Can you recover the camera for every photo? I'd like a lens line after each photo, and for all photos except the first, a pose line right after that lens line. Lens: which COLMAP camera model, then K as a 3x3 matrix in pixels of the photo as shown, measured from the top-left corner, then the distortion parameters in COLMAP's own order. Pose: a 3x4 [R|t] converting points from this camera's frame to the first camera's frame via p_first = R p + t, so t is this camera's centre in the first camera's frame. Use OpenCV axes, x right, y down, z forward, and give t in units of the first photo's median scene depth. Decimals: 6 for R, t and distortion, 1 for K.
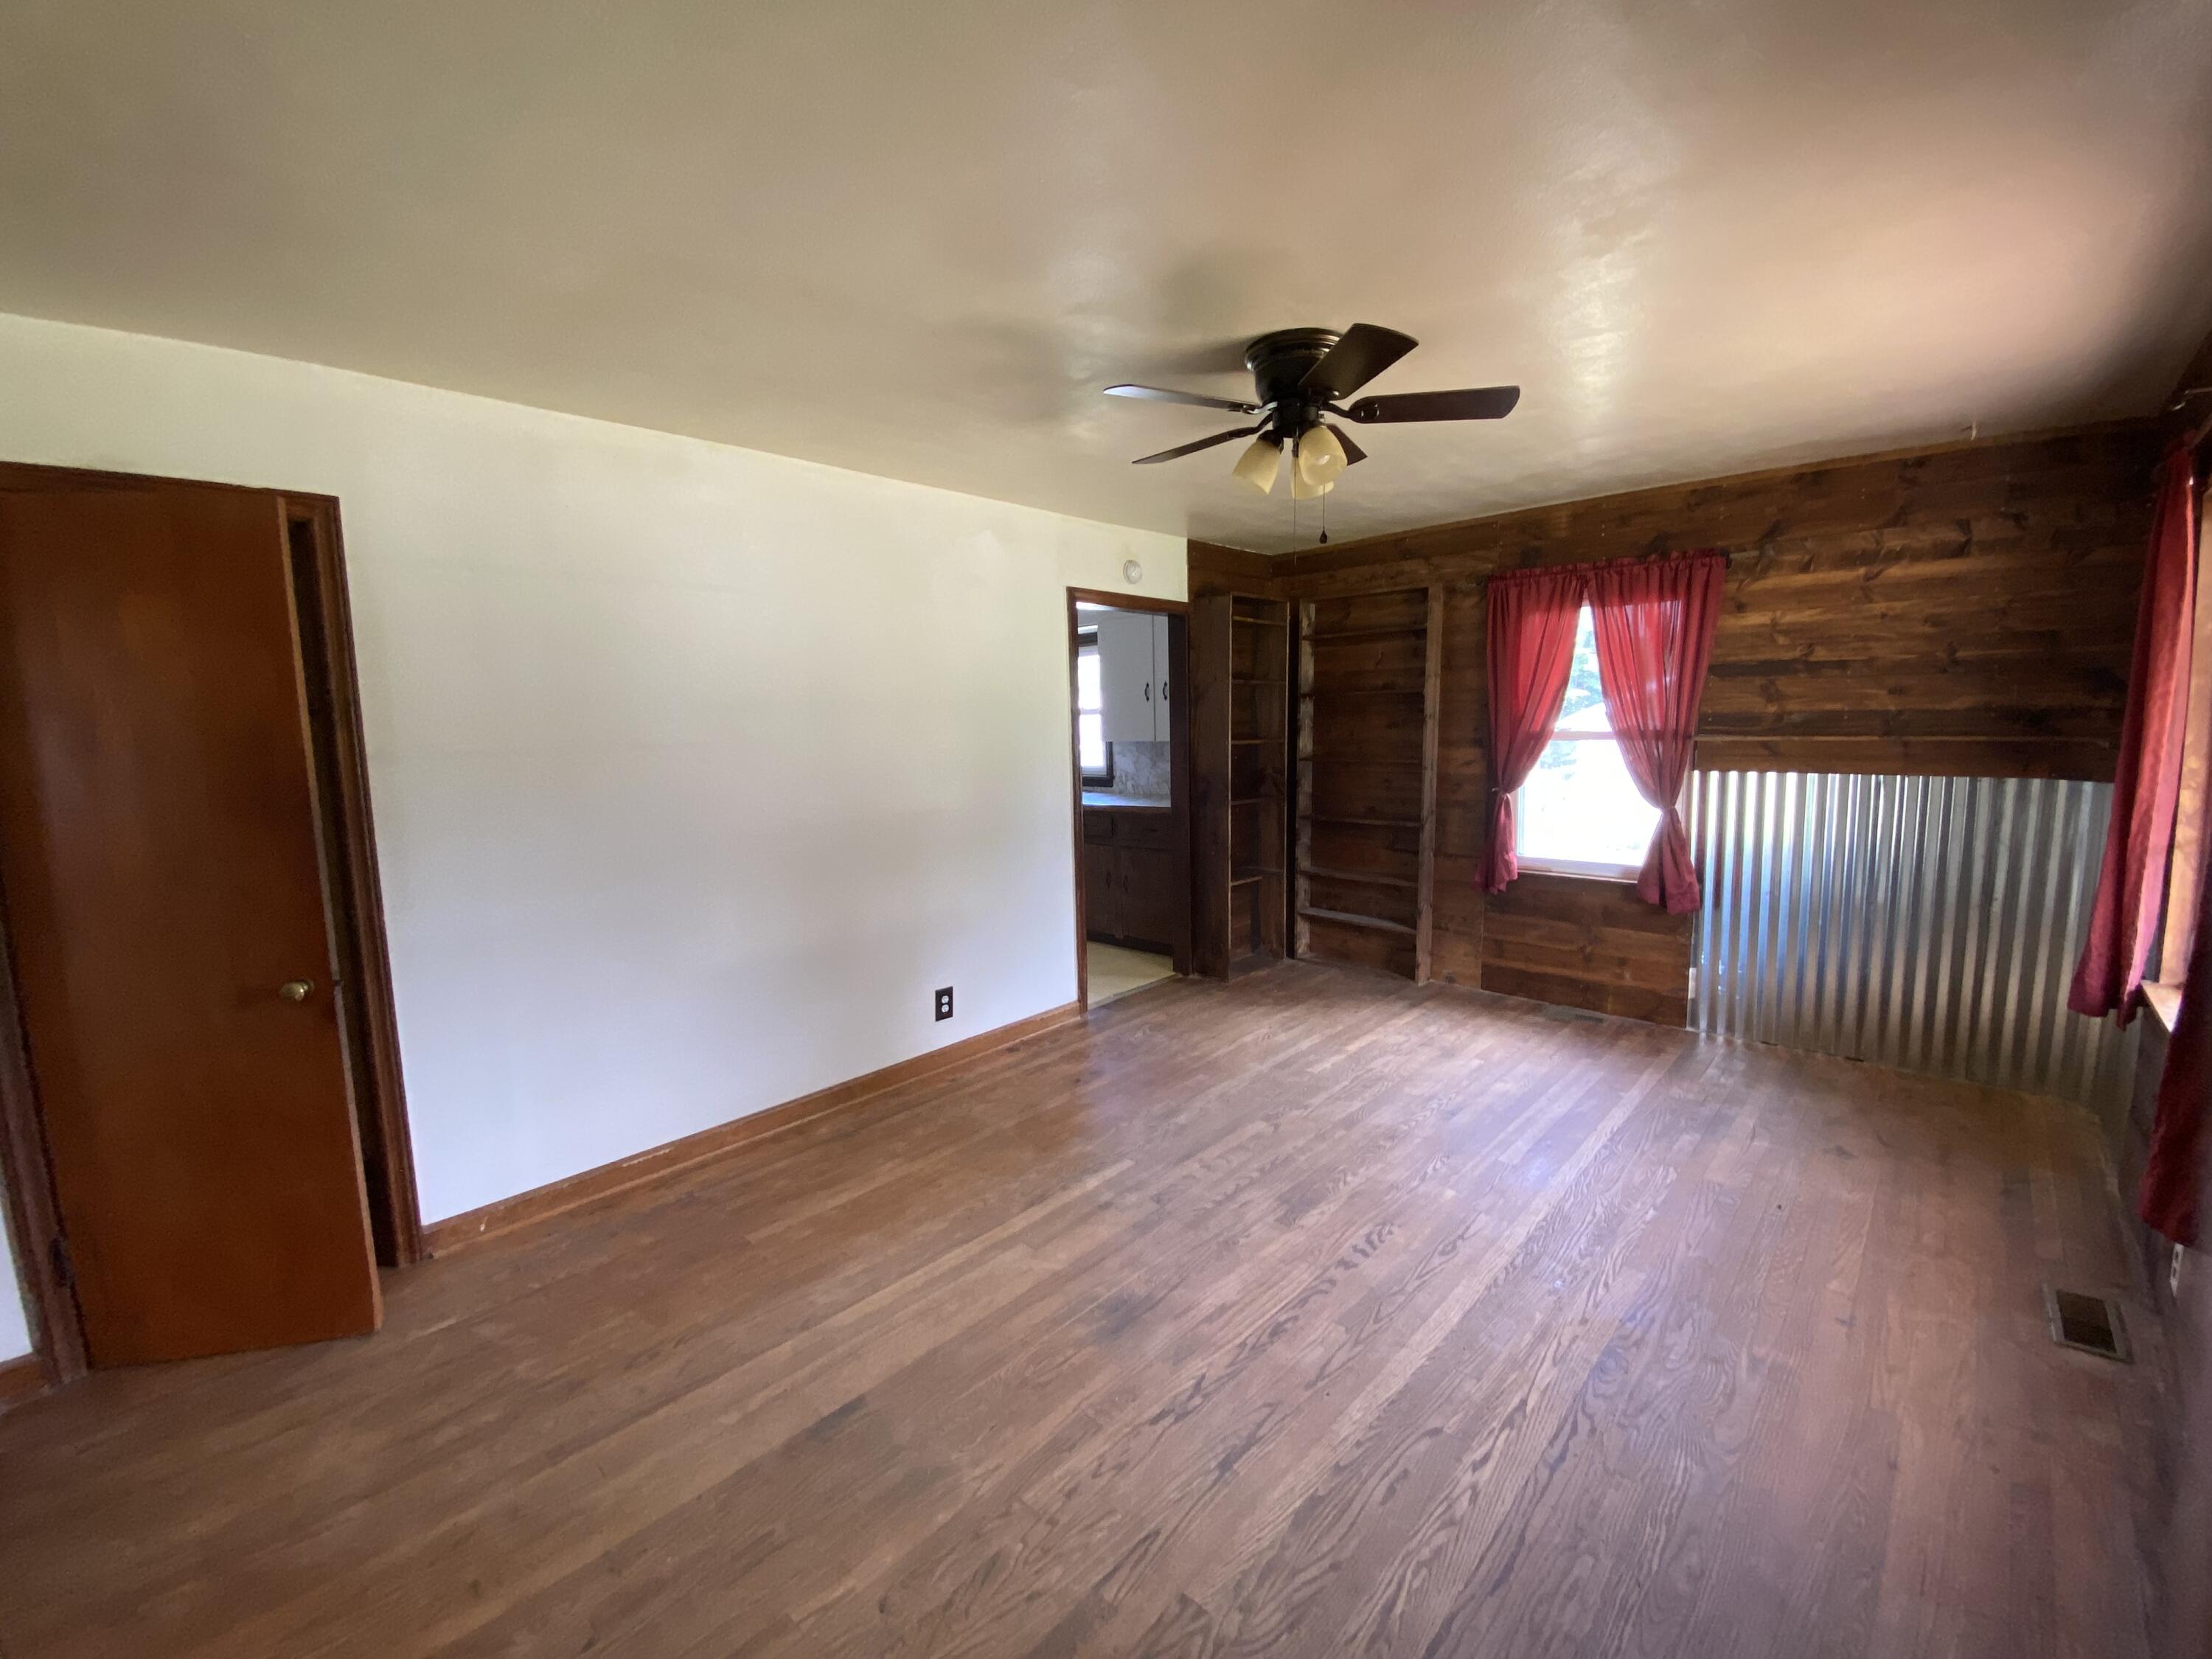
lens RADIAL K [[902.6, 0, 1107.1], [0, 902.6, 832.8], [0, 0, 1]] dist [0.002713, -0.002502]
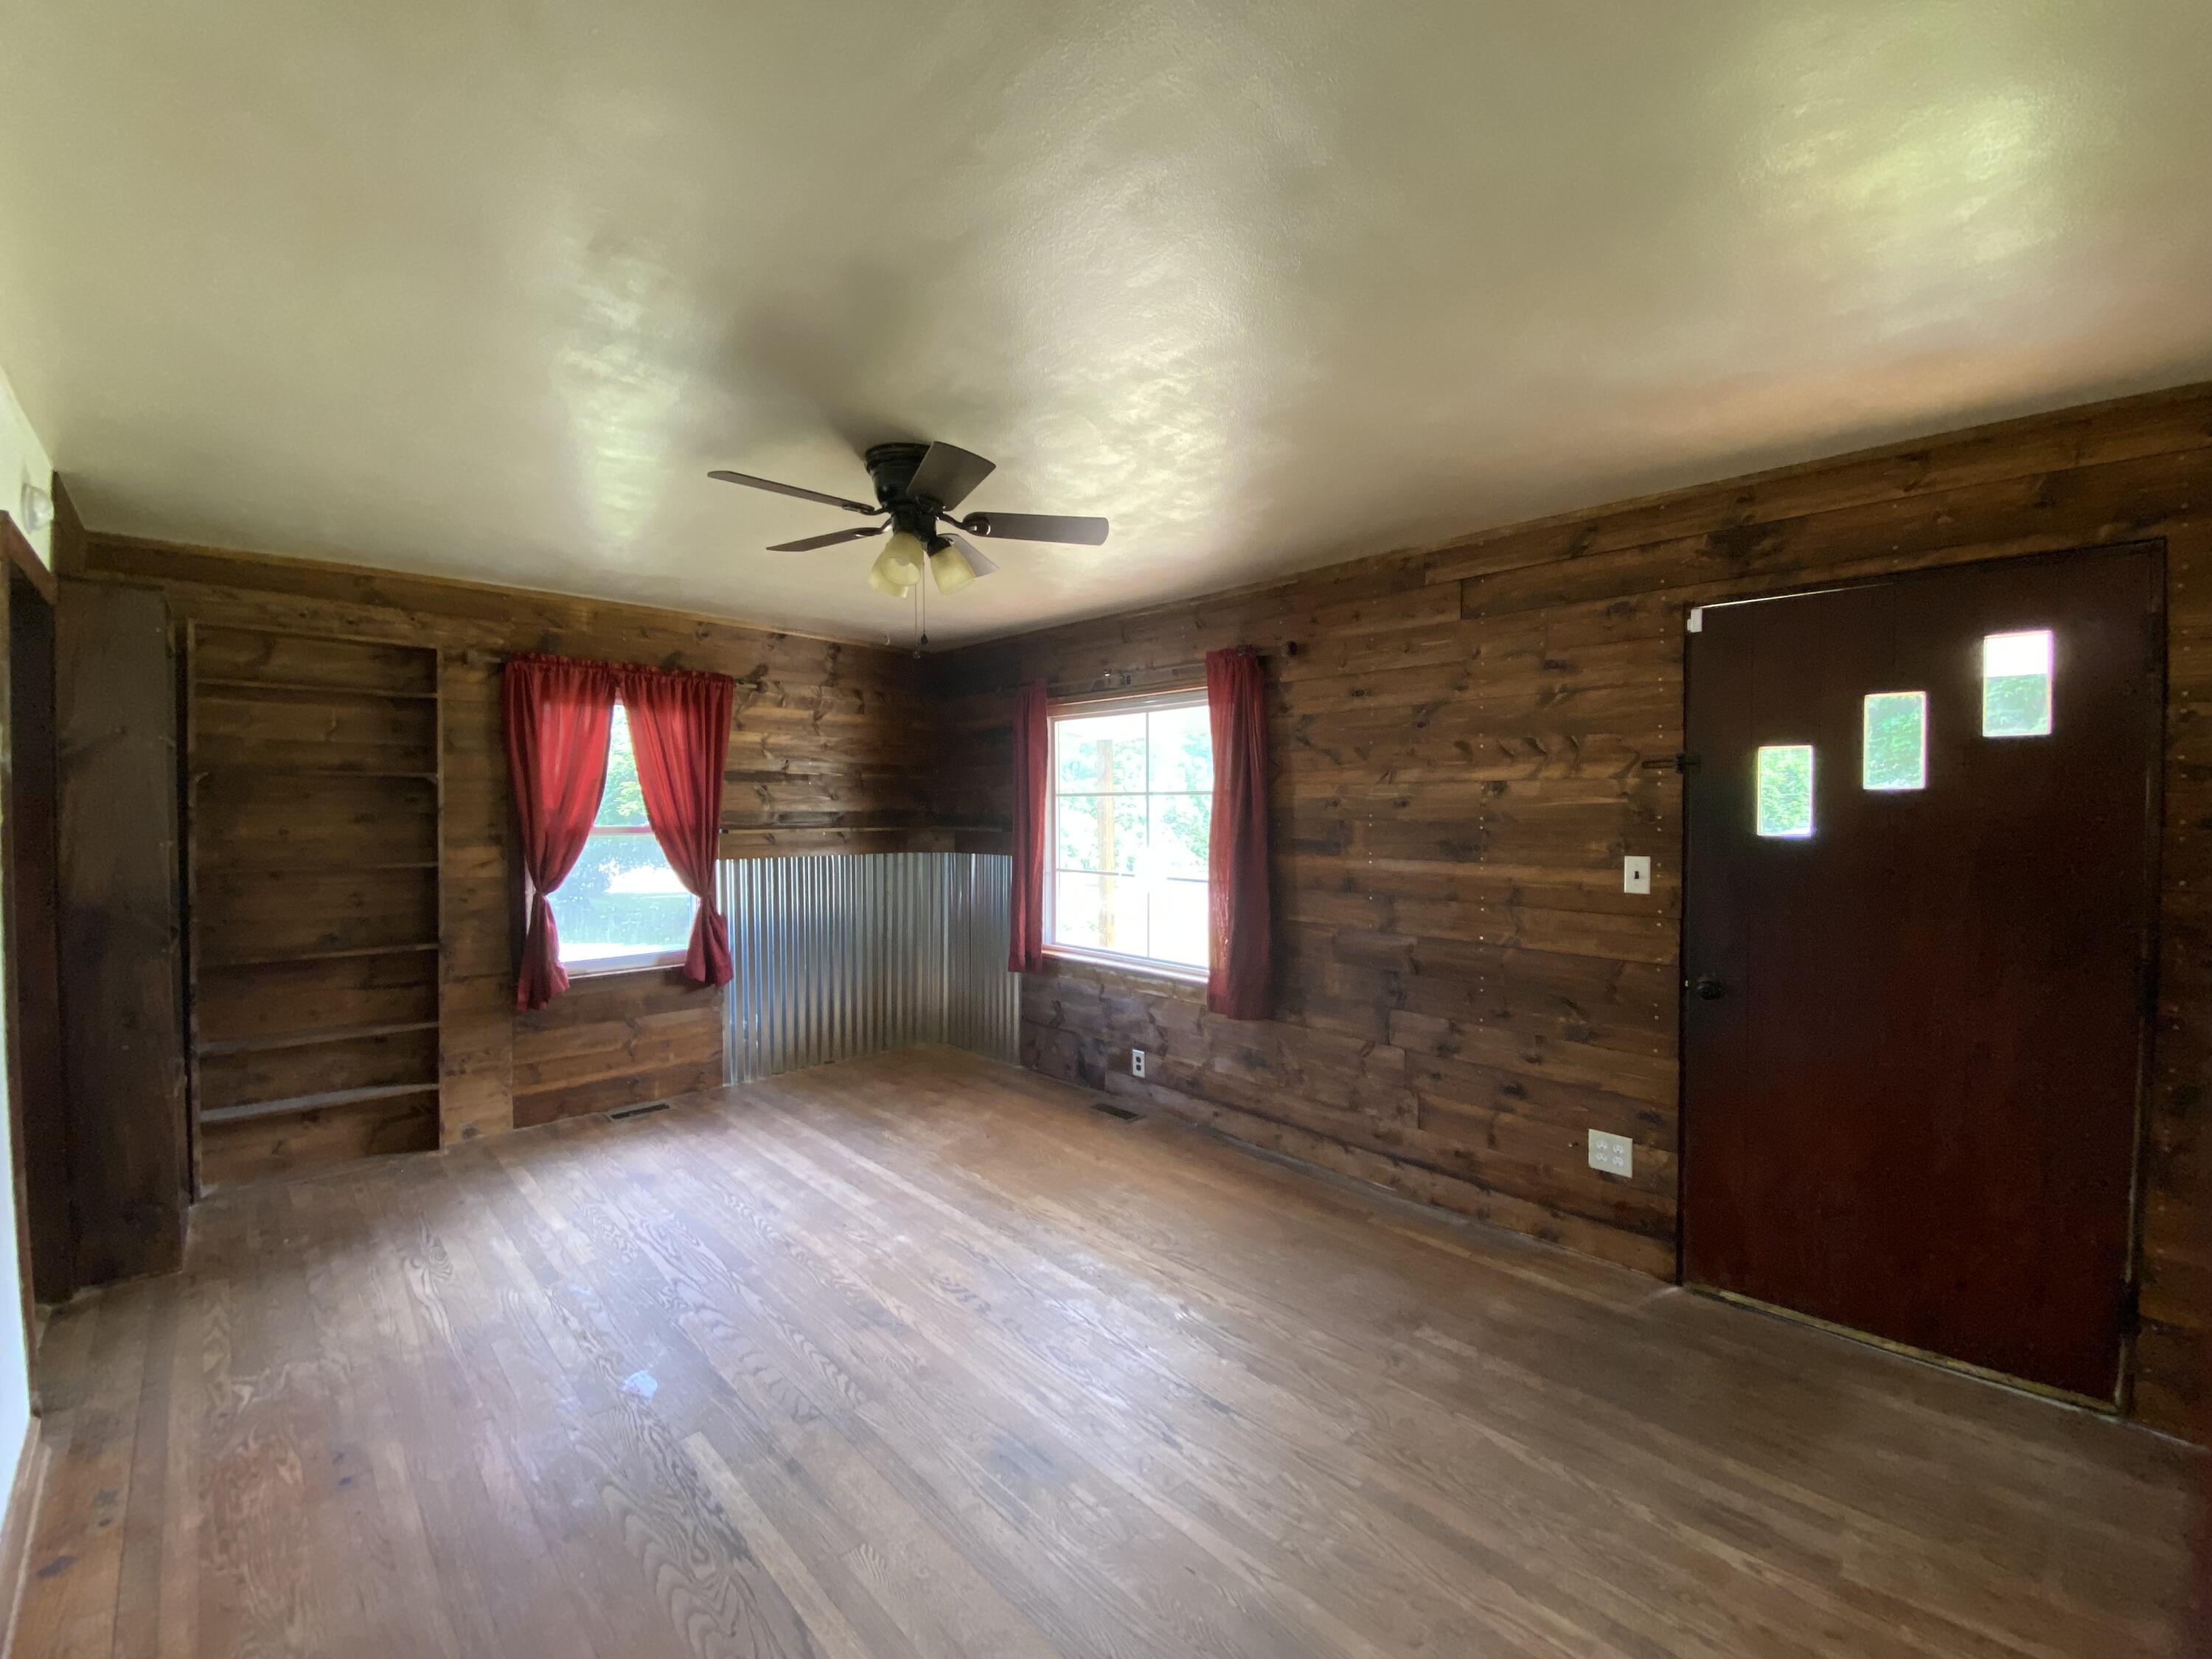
lens RADIAL K [[902.6, 0, 1105.6], [0, 902.6, 820.3], [0, 0, 1]] dist [0.002713, -0.002502]
pose [[0.039210, 0.010268, 0.999178, -0.487205], [0.121431, 0.992487, -0.014965, -0.040335], [-0.991825, 0.121918, 0.037668, 0.447123]]
